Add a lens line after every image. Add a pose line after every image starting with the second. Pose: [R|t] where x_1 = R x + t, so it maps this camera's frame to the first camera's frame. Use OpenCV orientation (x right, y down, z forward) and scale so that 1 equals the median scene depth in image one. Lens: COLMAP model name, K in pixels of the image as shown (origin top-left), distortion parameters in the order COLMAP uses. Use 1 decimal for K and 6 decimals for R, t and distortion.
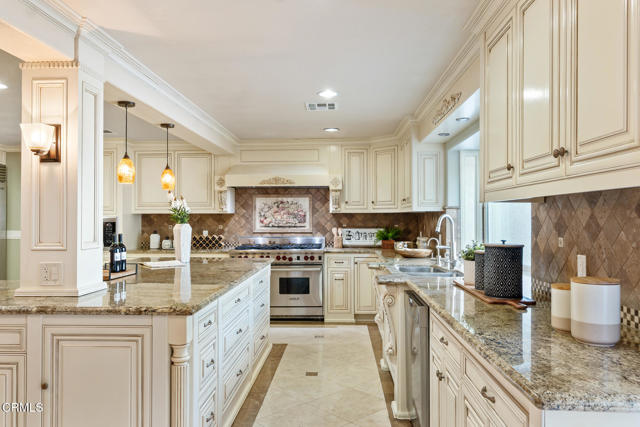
lens RADIAL K [[482.6, 0, 323.0], [0, 482.6, 210.7], [0, 0, 1]] dist [0.007103, -0.004584]
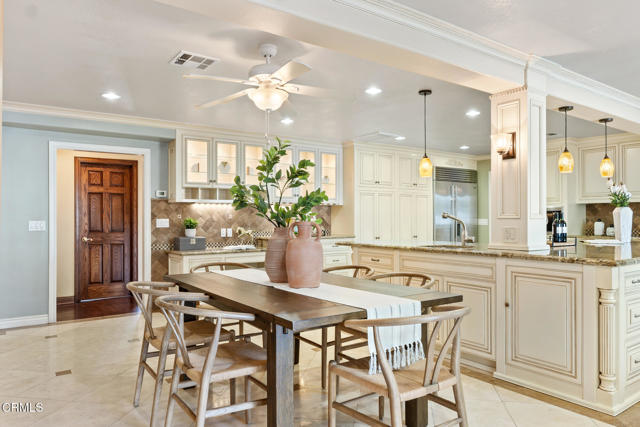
lens RADIAL K [[445.1, 0, 319.5], [0, 445.1, 217.1], [0, 0, 1]] dist [-0.003157, 0.001432]
pose [[0.610869, -0.002686, -0.791727, 0.095422], [0.011006, 0.999926, 0.005100, 0.039412], [0.791655, -0.011829, 0.610853, -0.176321]]
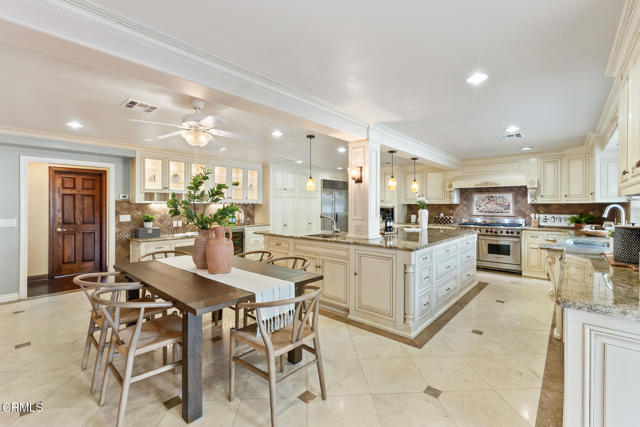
lens RADIAL K [[283.1, 0, 323.5], [0, 283.1, 205.6], [0, 0, 1]] dist [0.002970, 0.000508]
pose [[0.777465, 0.003339, -0.628917, 0.113735], [0.004622, 0.999929, 0.011022, -0.001826], [0.628909, -0.011476, 0.777394, -0.124844]]
